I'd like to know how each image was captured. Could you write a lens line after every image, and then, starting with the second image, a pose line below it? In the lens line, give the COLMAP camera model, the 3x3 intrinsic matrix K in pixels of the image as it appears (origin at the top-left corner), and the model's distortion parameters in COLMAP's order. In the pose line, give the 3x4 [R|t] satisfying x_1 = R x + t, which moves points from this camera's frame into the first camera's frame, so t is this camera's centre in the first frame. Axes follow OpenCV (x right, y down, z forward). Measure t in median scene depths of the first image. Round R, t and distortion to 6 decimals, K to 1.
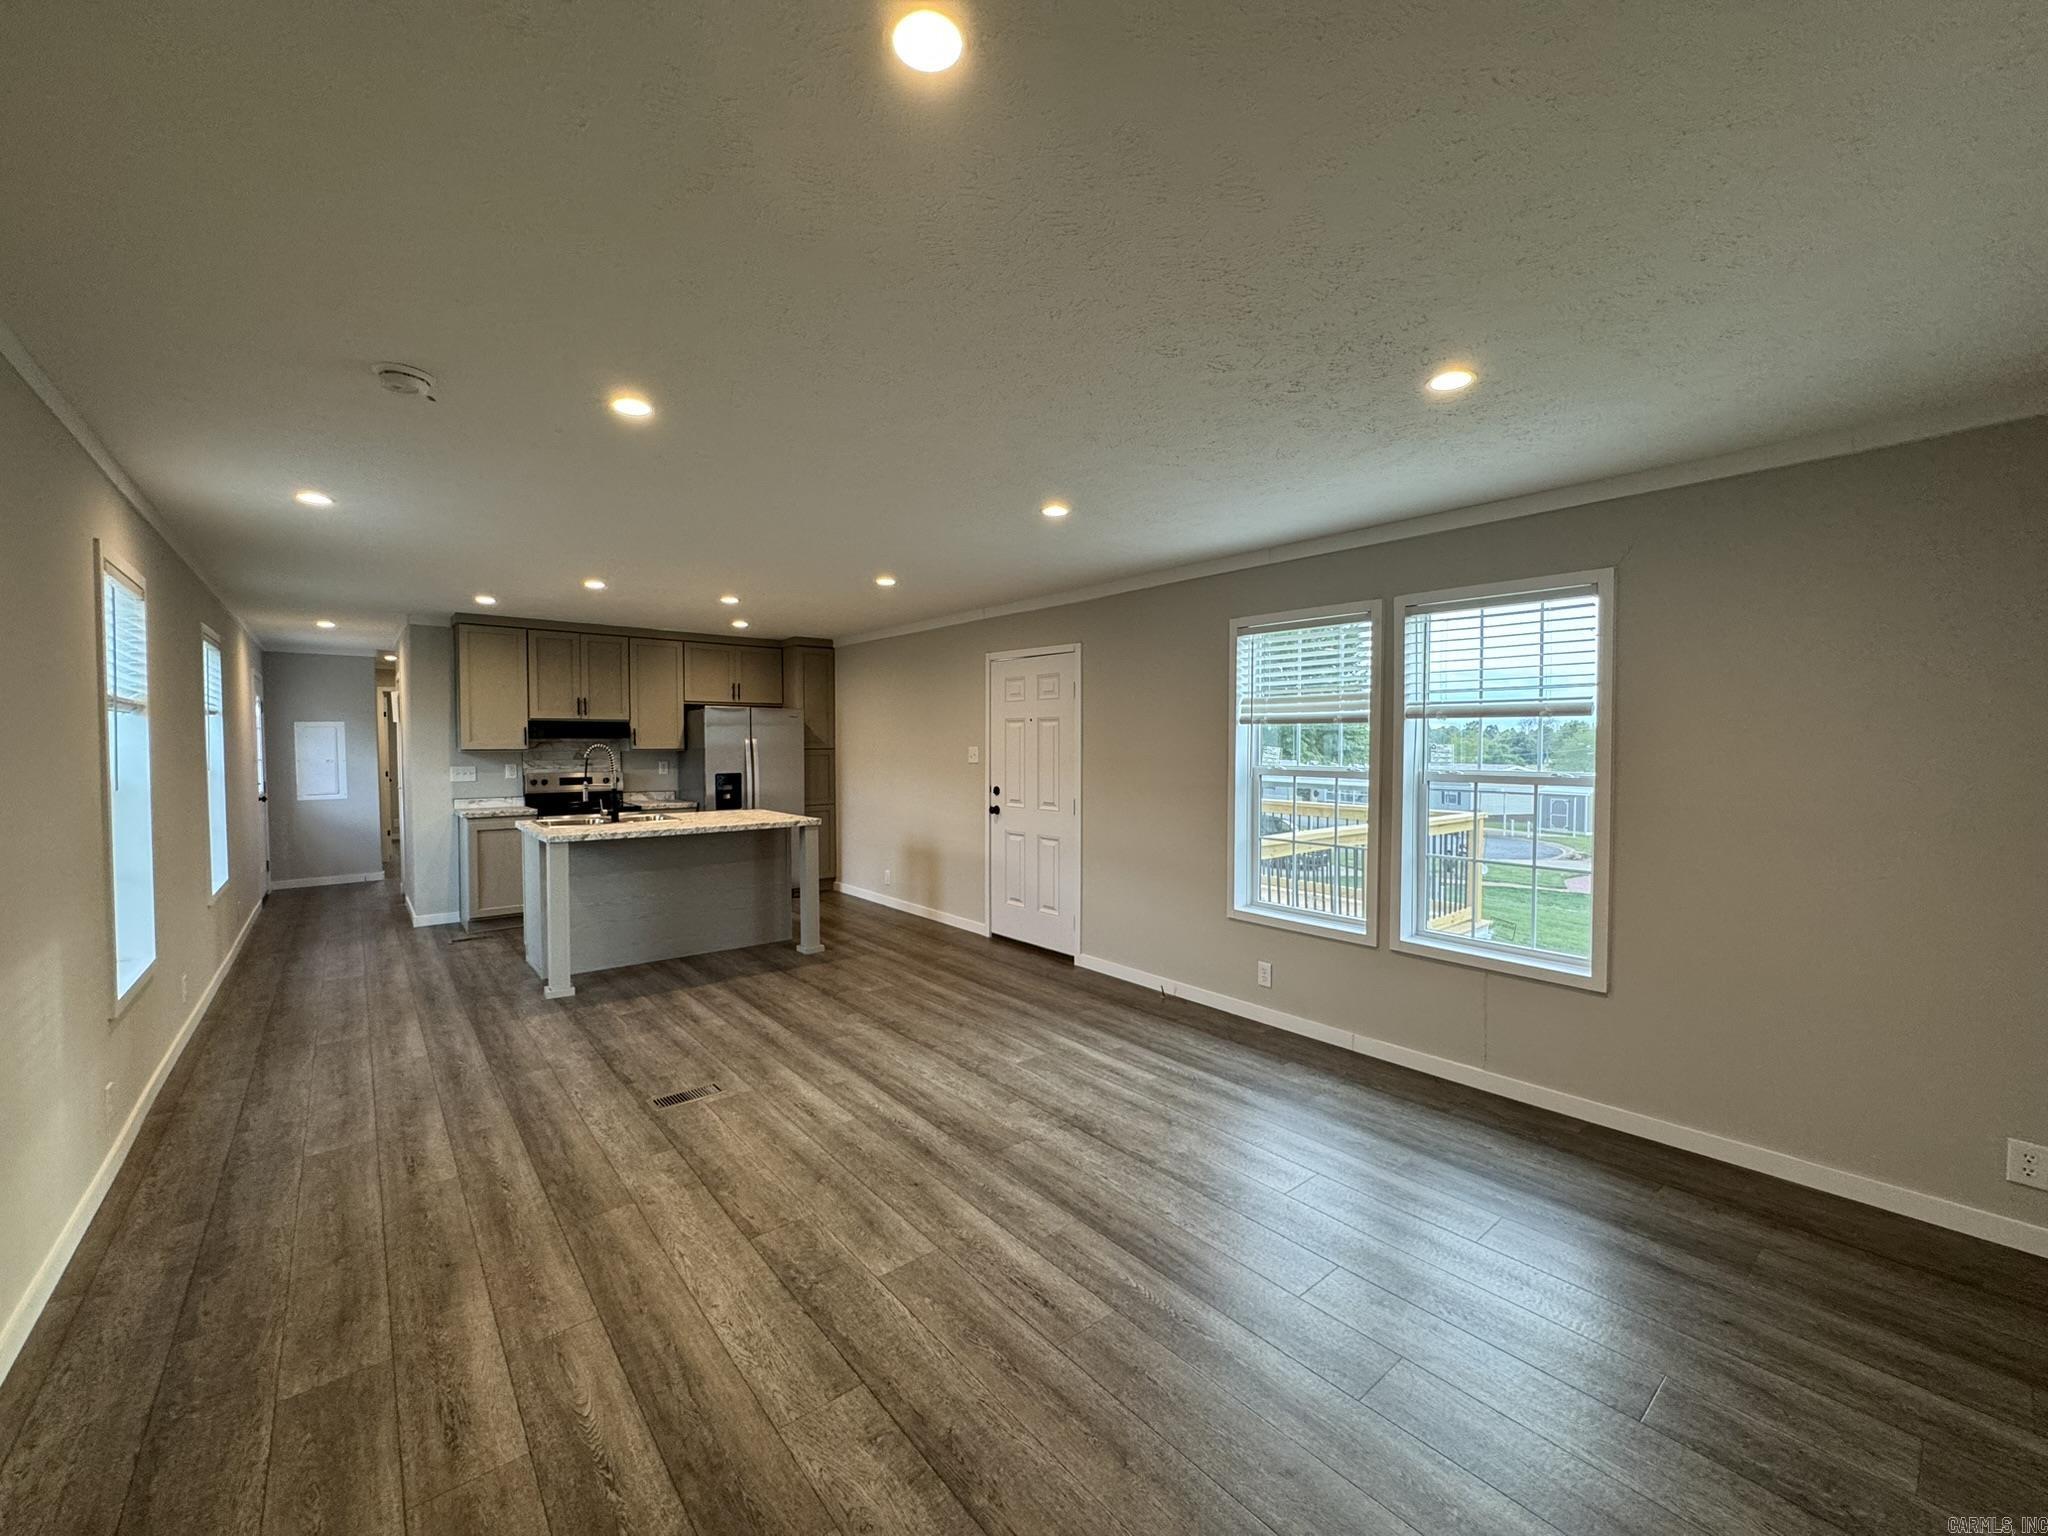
lens RADIAL K [[815.6, 0, 1021.1], [0, 815.6, 765.9], [0, 0, 1]] dist [-0.002231, -0.000240]
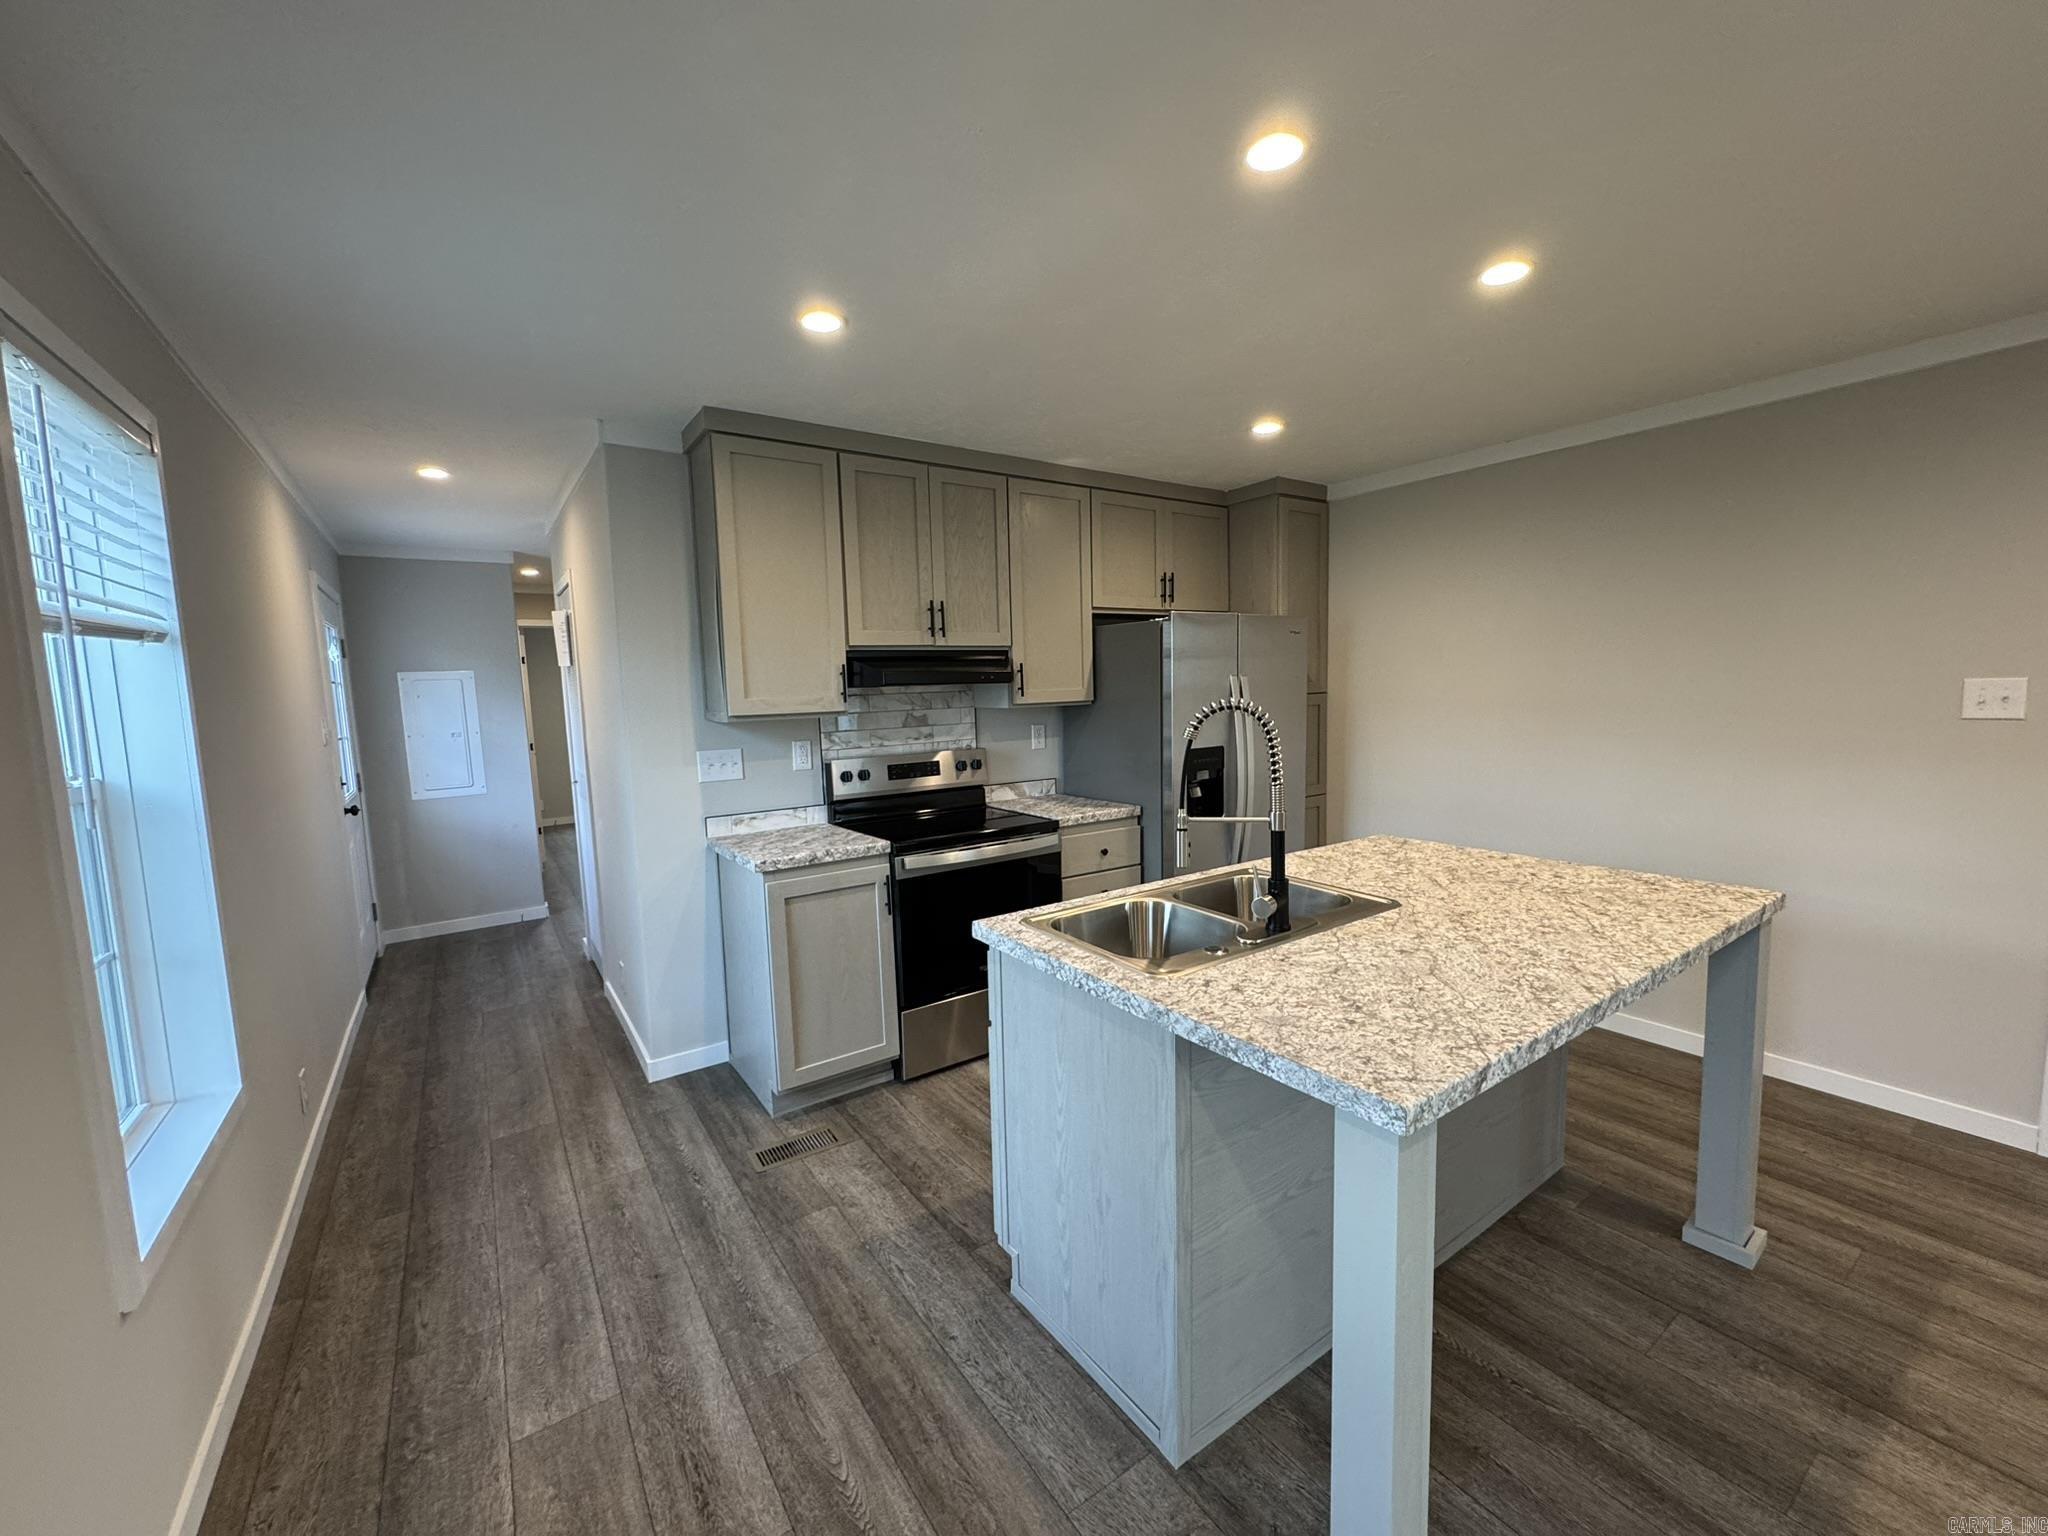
lens RADIAL K [[815.6, 0, 1021.1], [0, 815.6, 765.9], [0, 0, 1]] dist [-0.002231, -0.000240]
pose [[0.995432, -0.019794, -0.093398, -0.461923], [0.026618, 0.997021, 0.072392, -0.020259], [0.091687, -0.074547, 0.992994, 0.535198]]
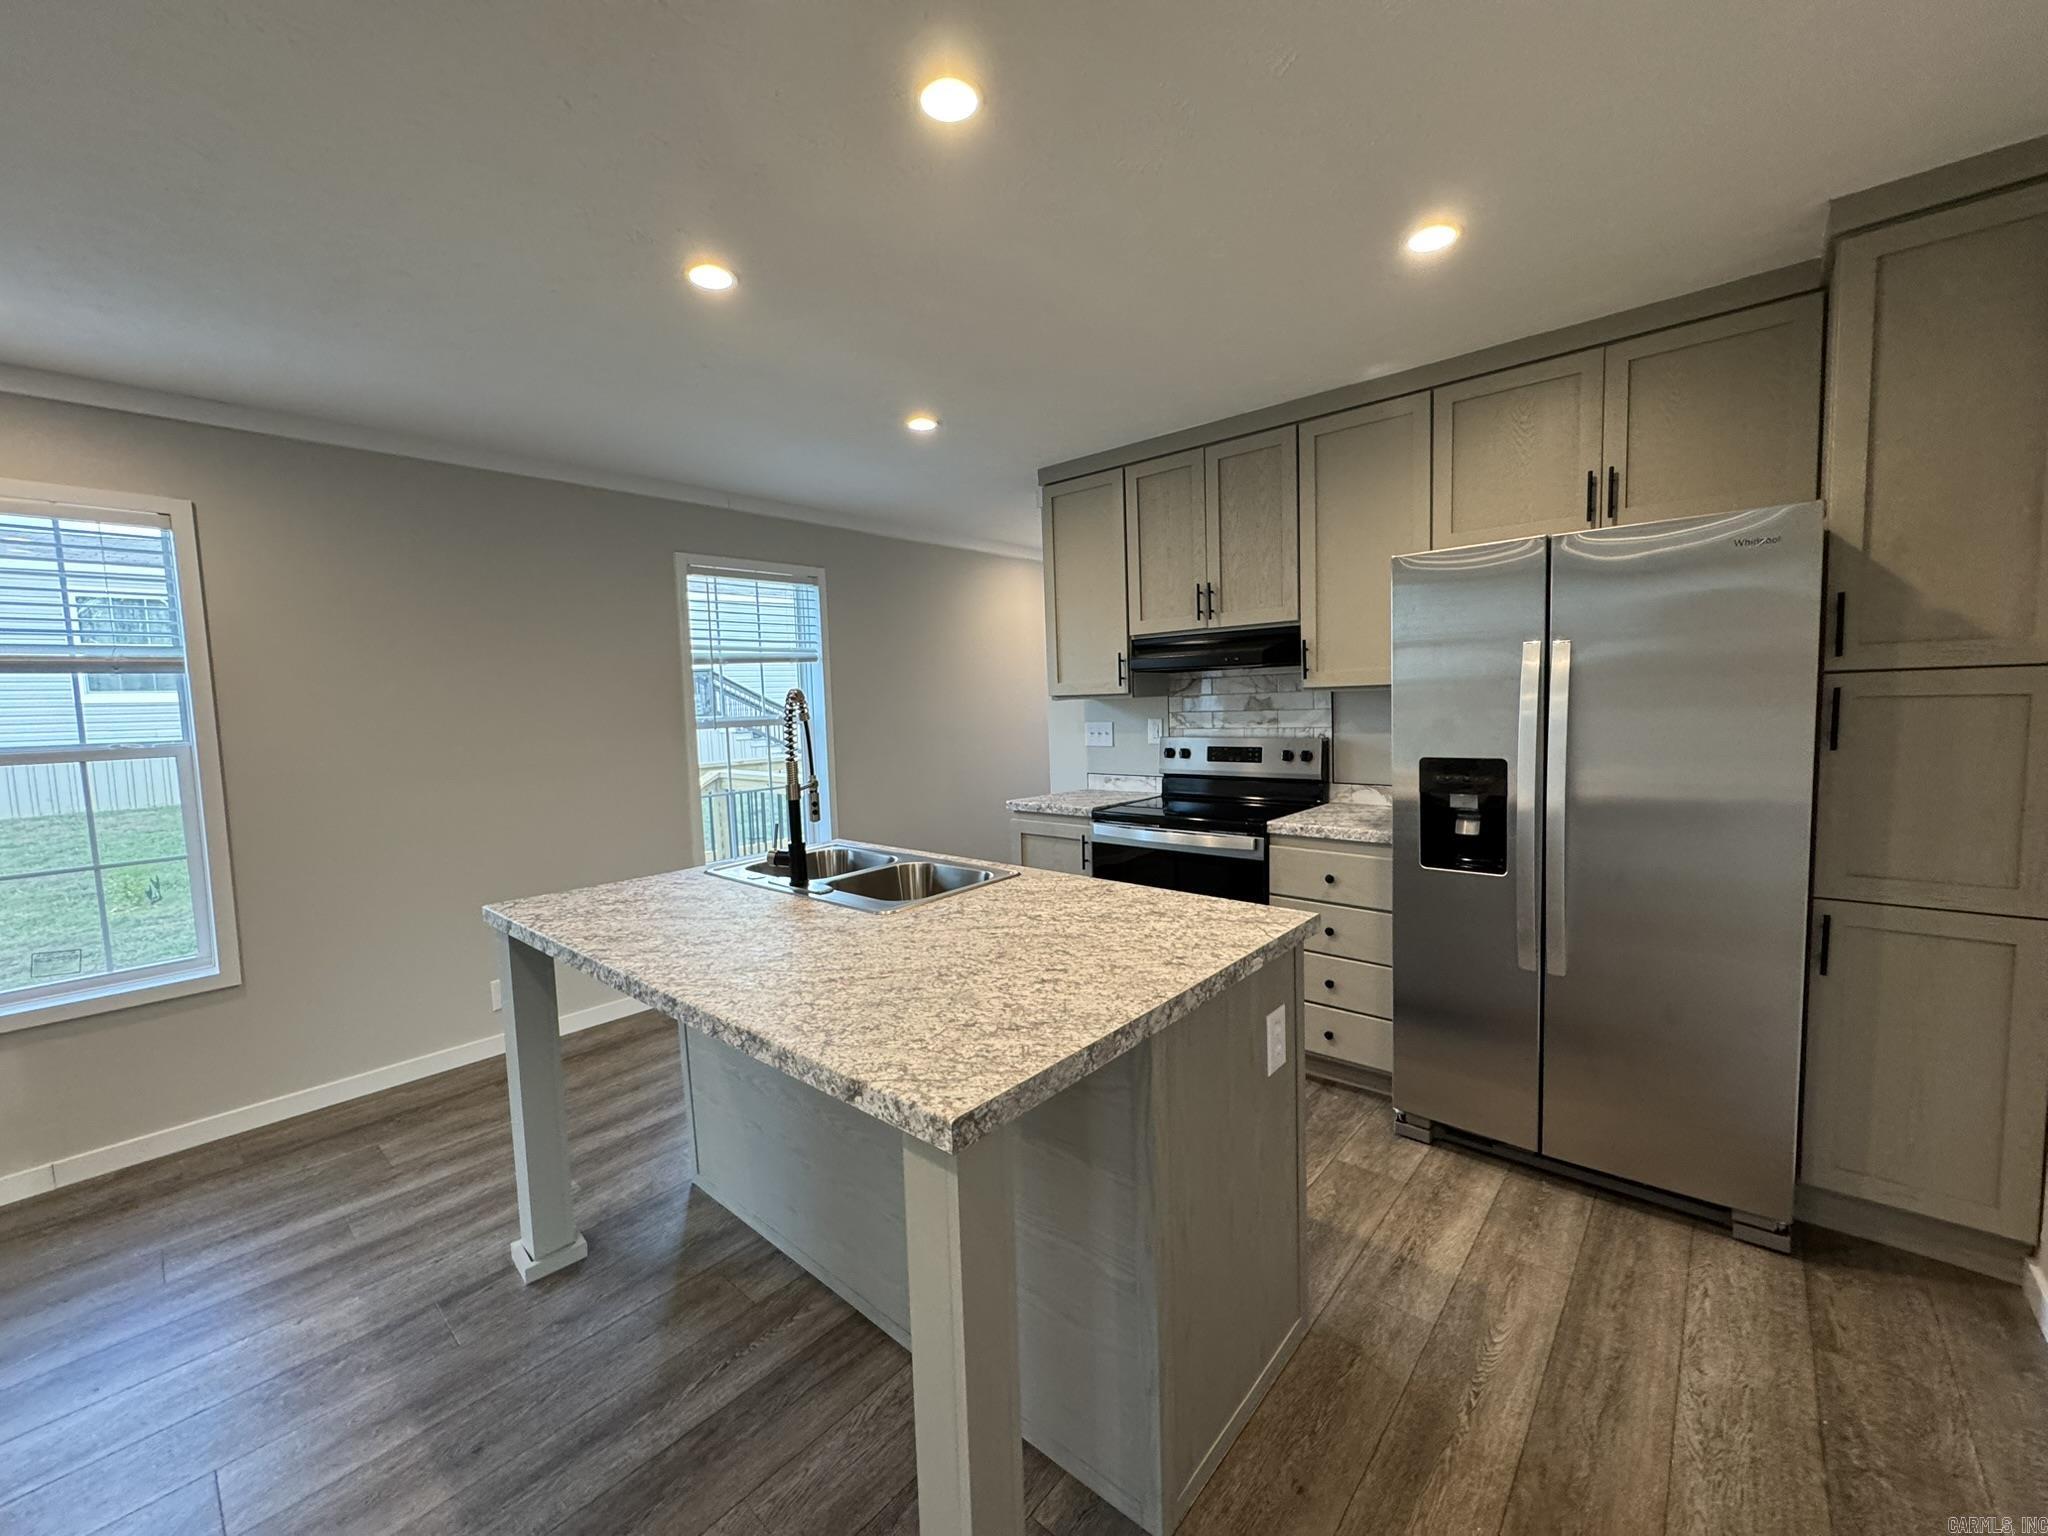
lens RADIAL K [[815.6, 0, 1021.1], [0, 815.6, 765.9], [0, 0, 1]] dist [-0.002231, -0.000240]
pose [[0.154064, 0.075814, -0.985148, -0.076895], [0.006065, 0.996961, 0.077671, -0.014861], [0.988042, -0.017941, 0.153136, 0.847446]]
